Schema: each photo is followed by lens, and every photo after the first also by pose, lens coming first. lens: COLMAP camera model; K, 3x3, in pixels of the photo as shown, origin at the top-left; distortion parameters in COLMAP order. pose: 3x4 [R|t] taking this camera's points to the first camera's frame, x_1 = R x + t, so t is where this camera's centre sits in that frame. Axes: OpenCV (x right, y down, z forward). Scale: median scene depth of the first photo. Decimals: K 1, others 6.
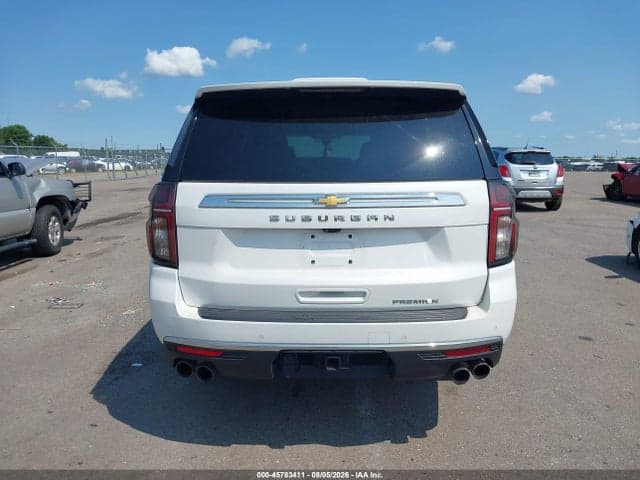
lens RADIAL K [[518.0, 0, 319.9], [0, 518.0, 235.9], [0, 0, 1]] dist [0.008924, -0.027788]
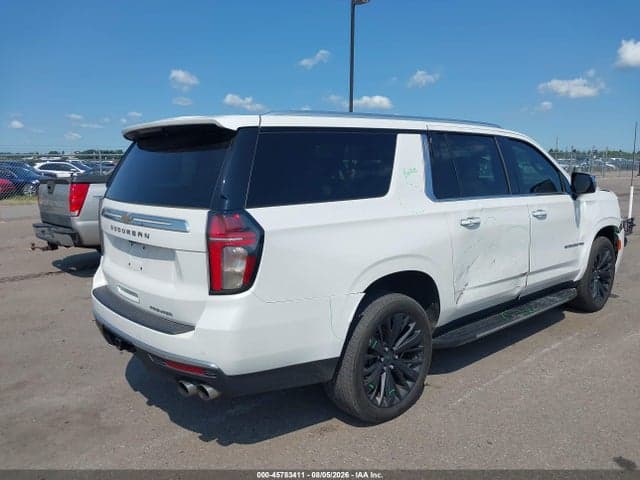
lens RADIAL K [[518.0, 0, 325.4], [0, 518.0, 242.2], [0, 0, 1]] dist [0.008924, -0.027788]
pose [[0.668127, 0.111912, -0.735582, 1.218370], [-0.104601, 0.992933, 0.056057, -0.123125], [0.736658, 0.039490, 0.675112, 0.471091]]
